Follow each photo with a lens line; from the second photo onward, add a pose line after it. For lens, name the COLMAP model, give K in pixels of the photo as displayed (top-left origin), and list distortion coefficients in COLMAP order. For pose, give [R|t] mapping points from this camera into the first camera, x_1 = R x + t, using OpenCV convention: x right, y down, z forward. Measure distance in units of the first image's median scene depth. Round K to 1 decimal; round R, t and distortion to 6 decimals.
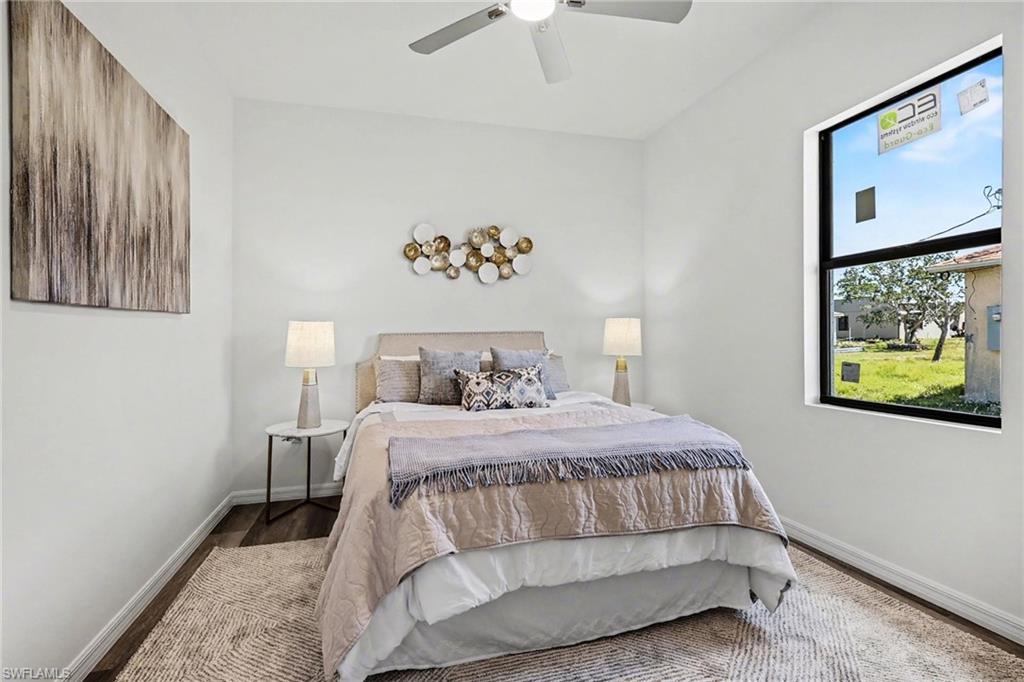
lens RADIAL K [[476.9, 0, 505.6], [0, 476.9, 340.7], [0, 0, 1]] dist [-0.003259, -0.000811]
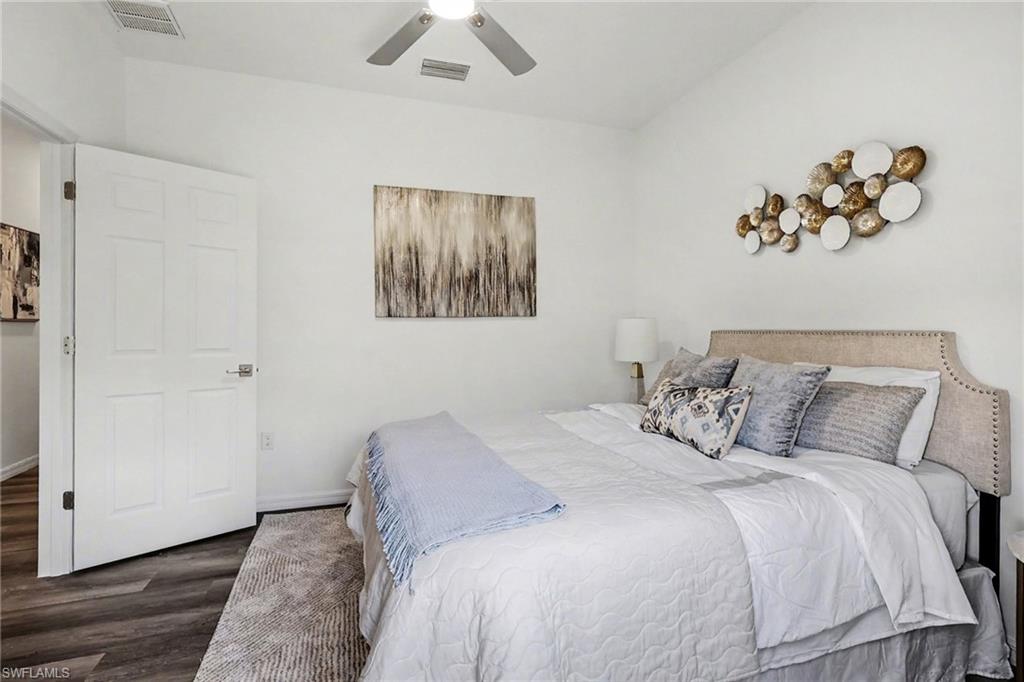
lens RADIAL K [[476.9, 0, 505.6], [0, 476.9, 340.7], [0, 0, 1]] dist [-0.003259, -0.000811]
pose [[0.022784, 0.039652, -0.998954, 0.716781], [-0.018922, 0.999051, 0.039224, -0.030753], [0.999561, 0.018009, 0.023513, 0.734628]]
